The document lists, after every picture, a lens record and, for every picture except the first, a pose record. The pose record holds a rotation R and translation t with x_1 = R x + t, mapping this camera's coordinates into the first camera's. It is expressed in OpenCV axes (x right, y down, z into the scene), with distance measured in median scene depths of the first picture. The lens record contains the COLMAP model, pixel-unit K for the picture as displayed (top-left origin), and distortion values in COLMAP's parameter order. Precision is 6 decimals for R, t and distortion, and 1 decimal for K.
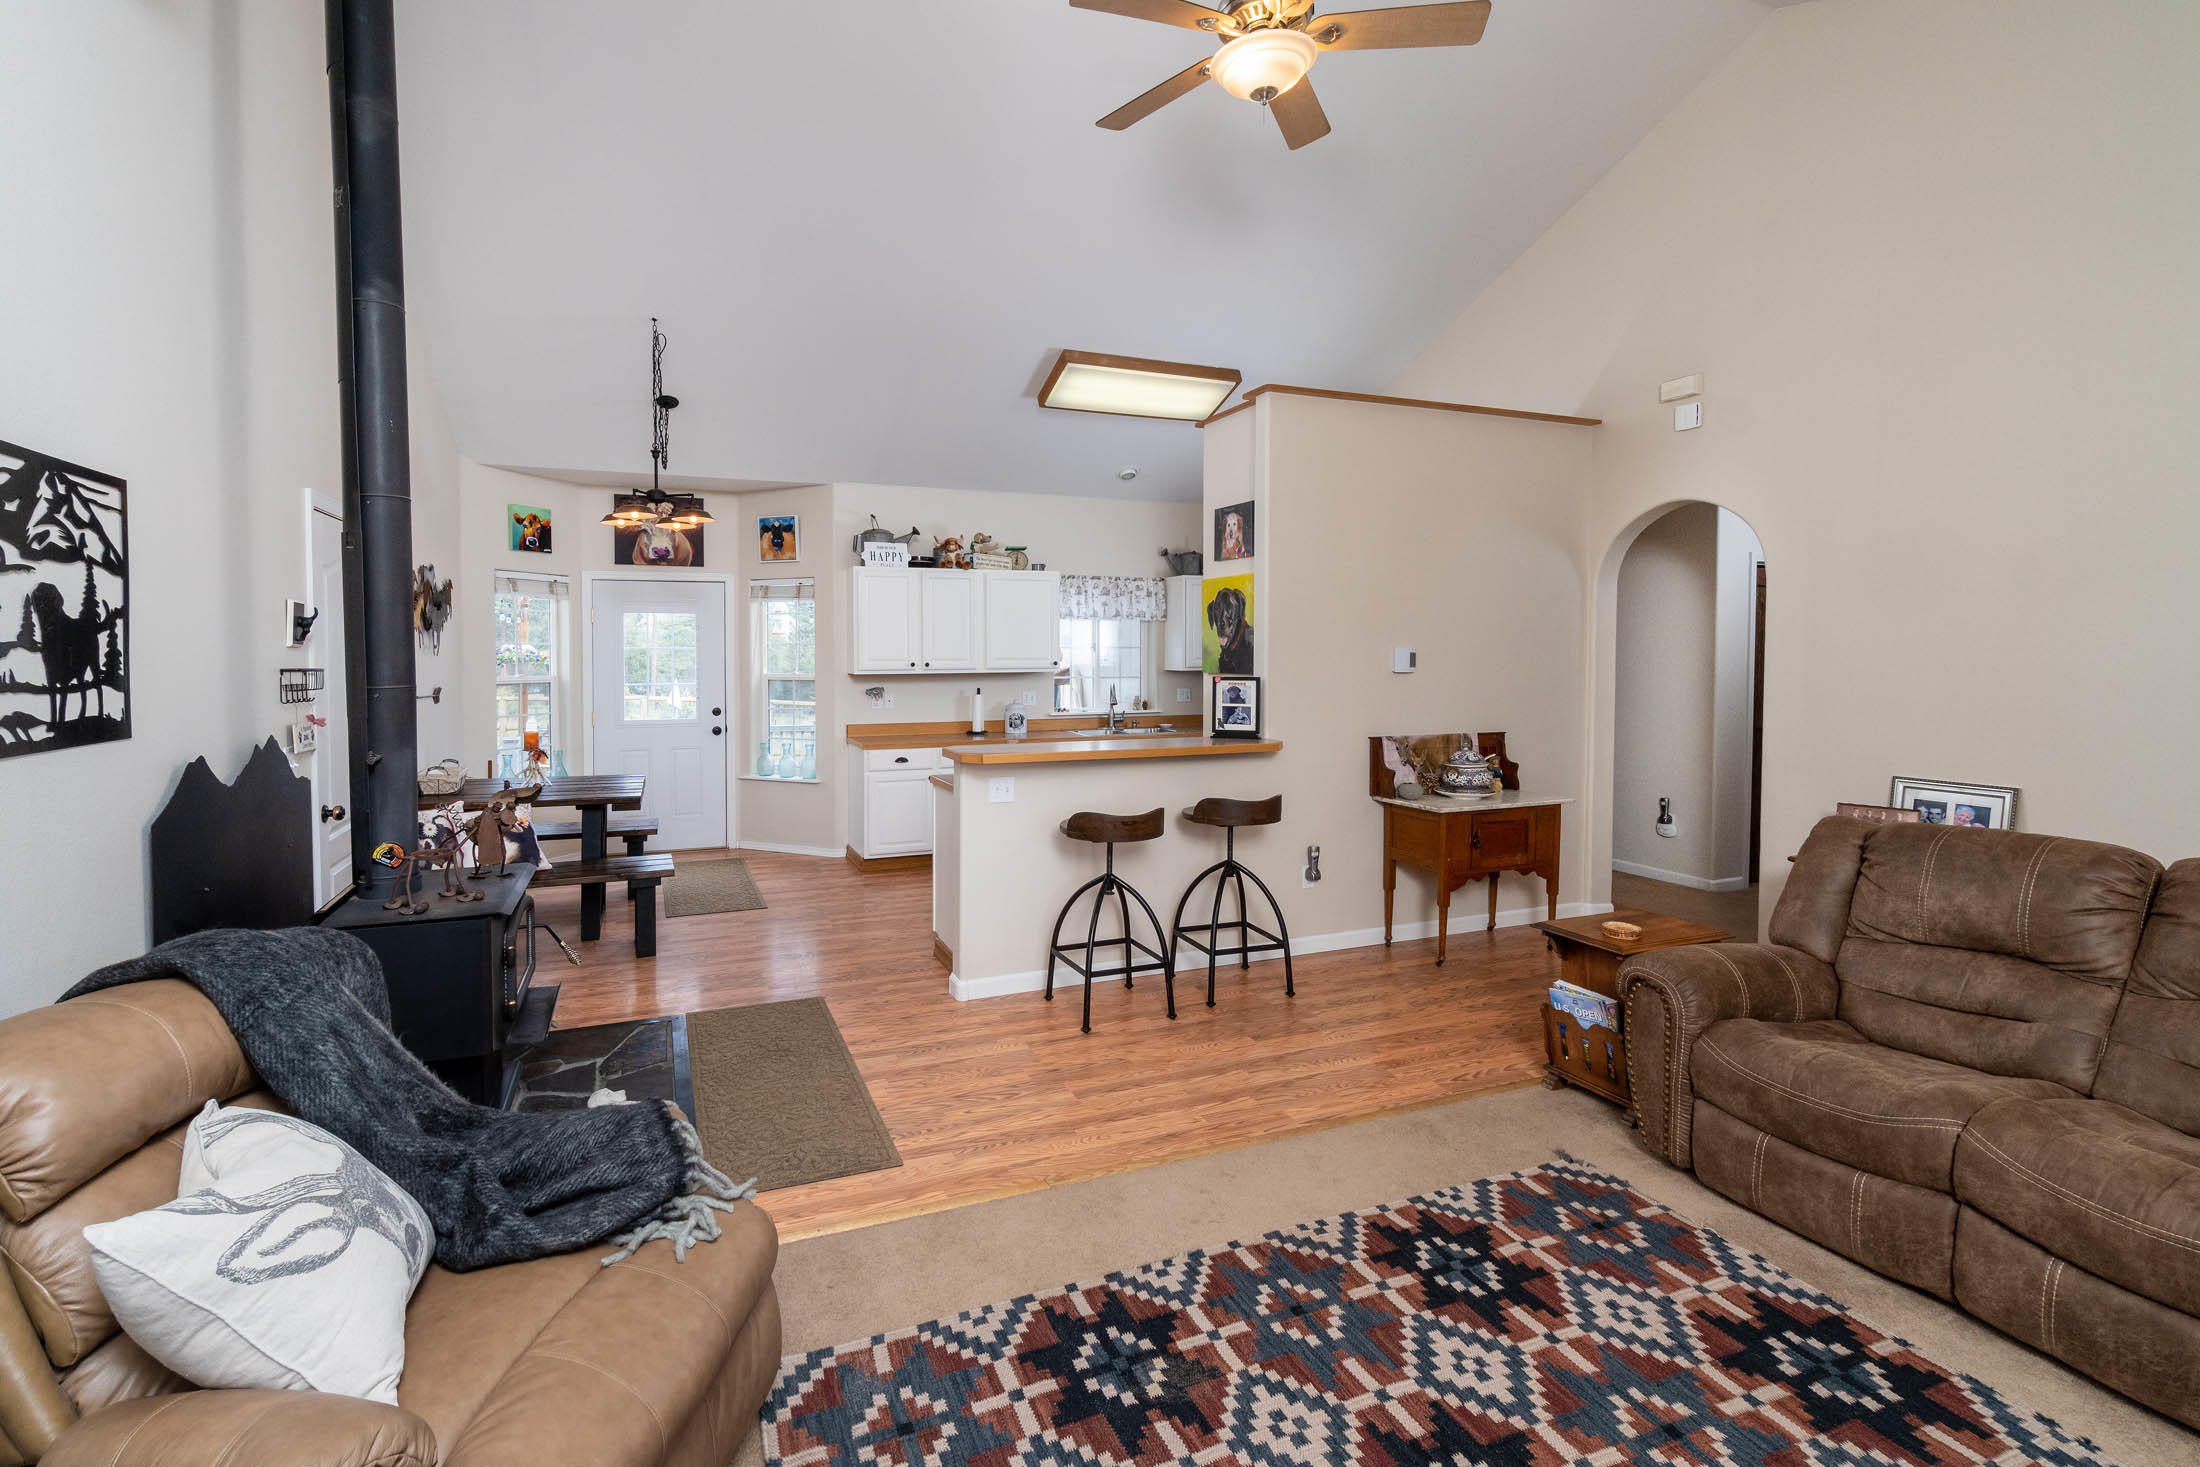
lens RADIAL K [[969.5, 0, 1005.9], [0, 969.5, 670.1], [0, 0, 1]] dist [-0.007476, 0.000496]
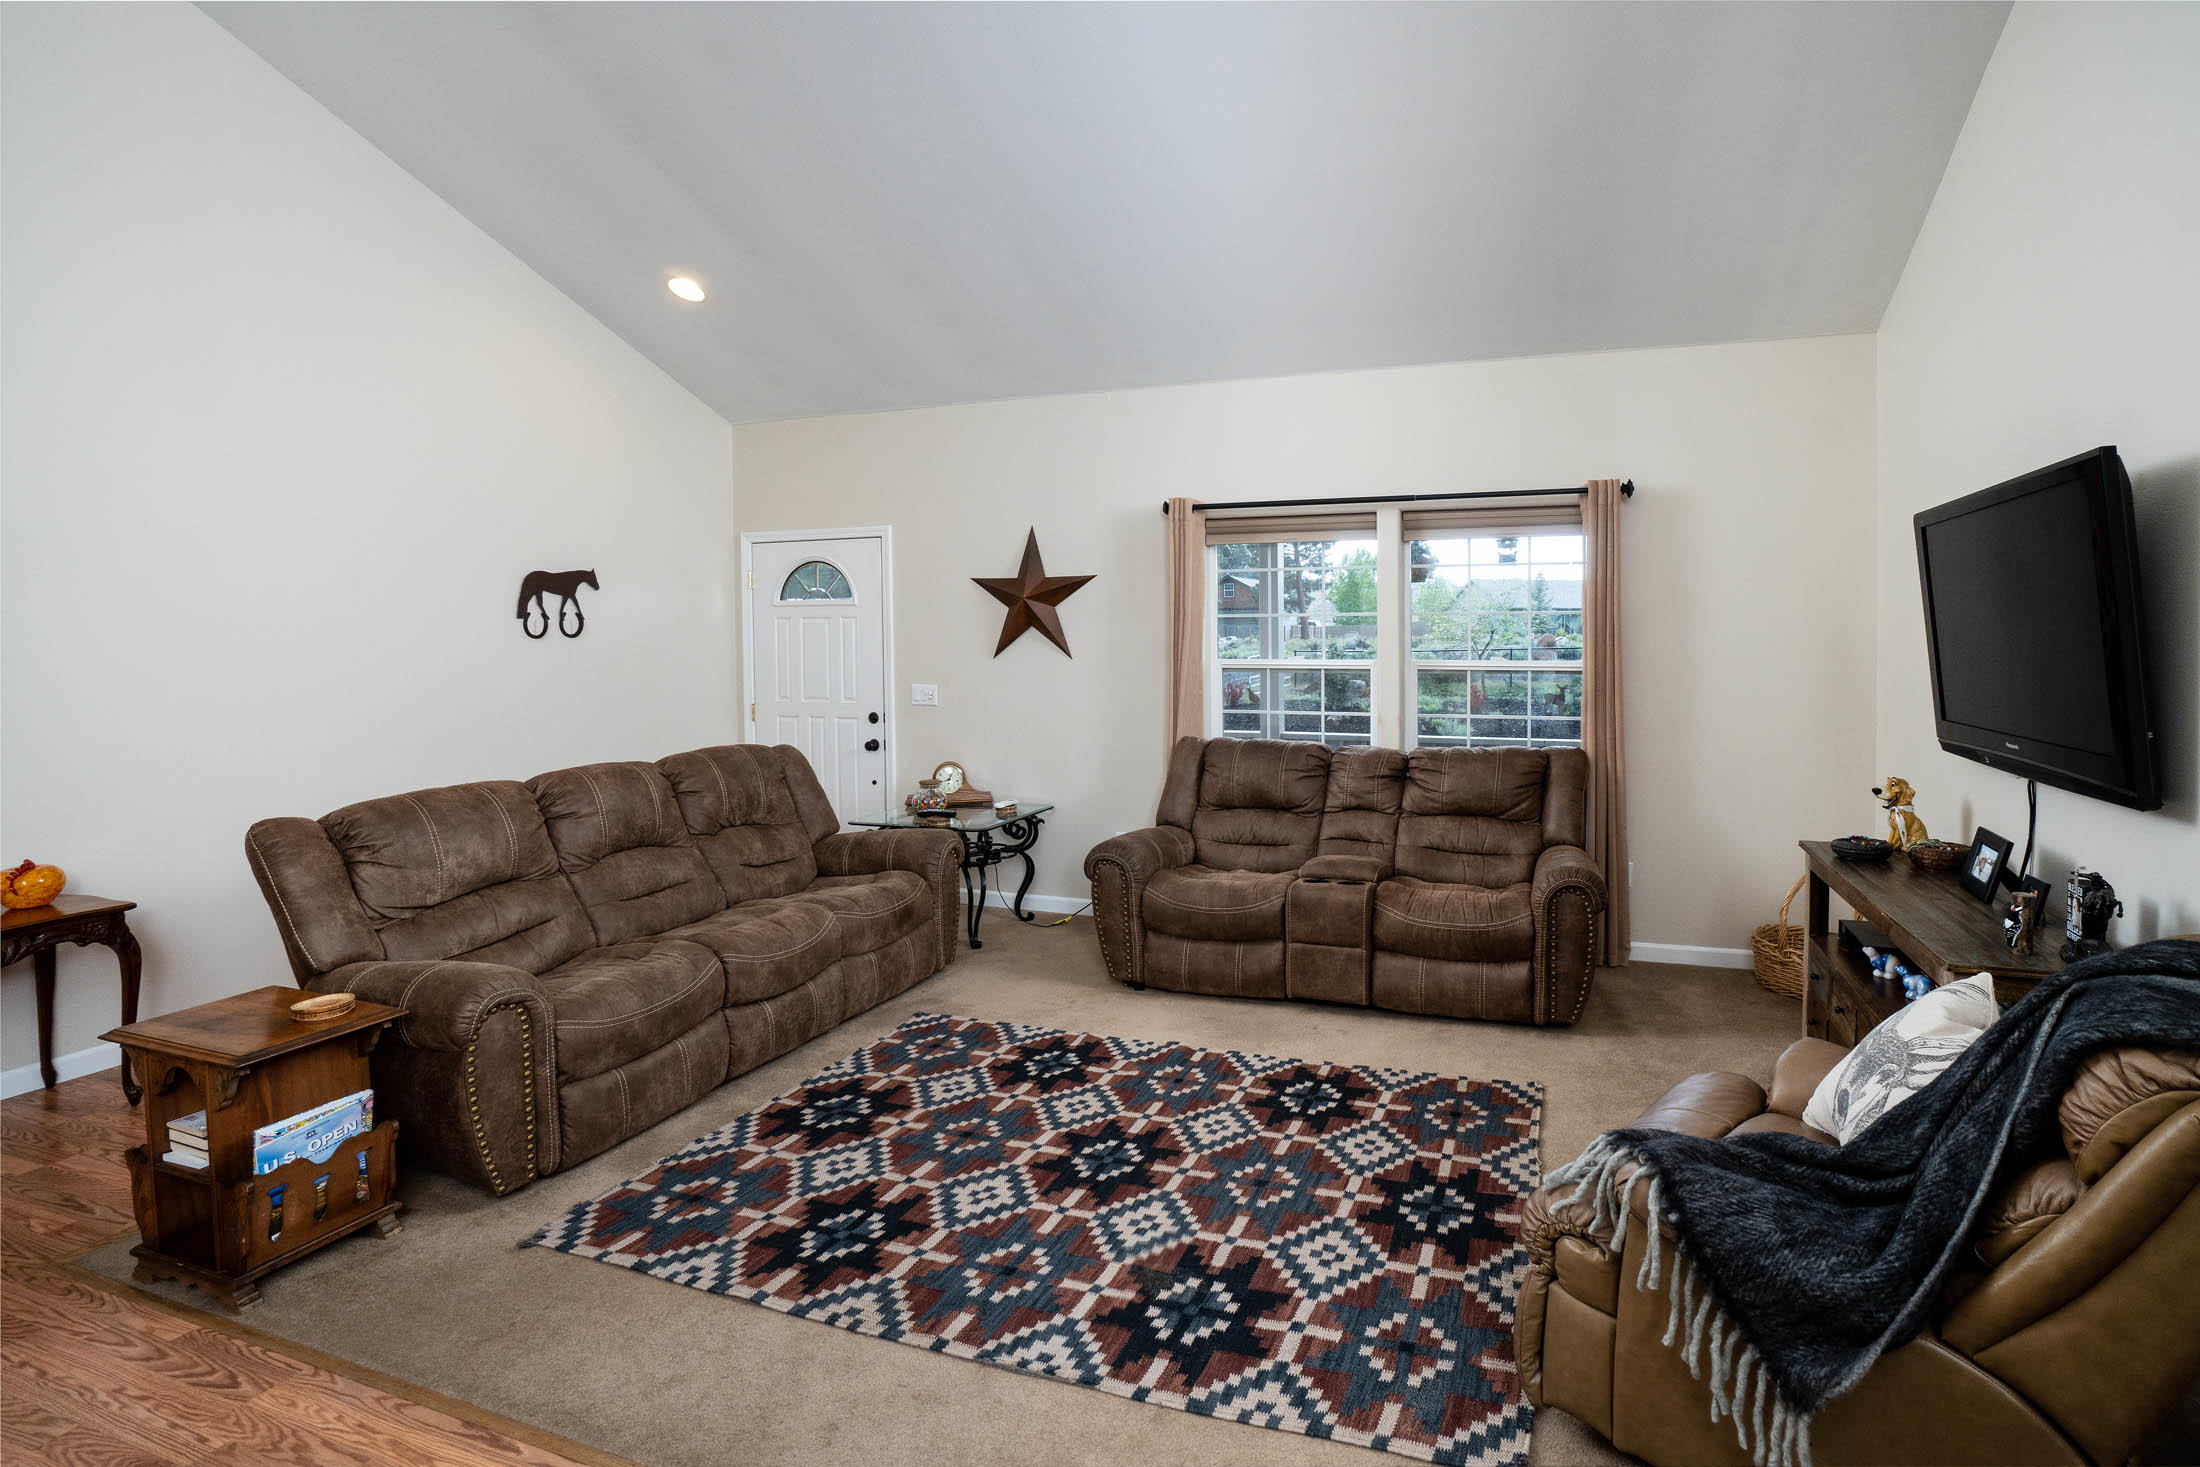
lens RADIAL K [[995.6, 0, 1273.5], [0, 995.6, 664.4], [0, 0, 1]] dist [-0.044090, 0.000049]
pose [[-0.797780, -0.011415, 0.602840, -0.554635], [0.019299, 0.998825, 0.044453, -0.013666], [-0.602639, 0.047098, -0.796623, 1.693392]]
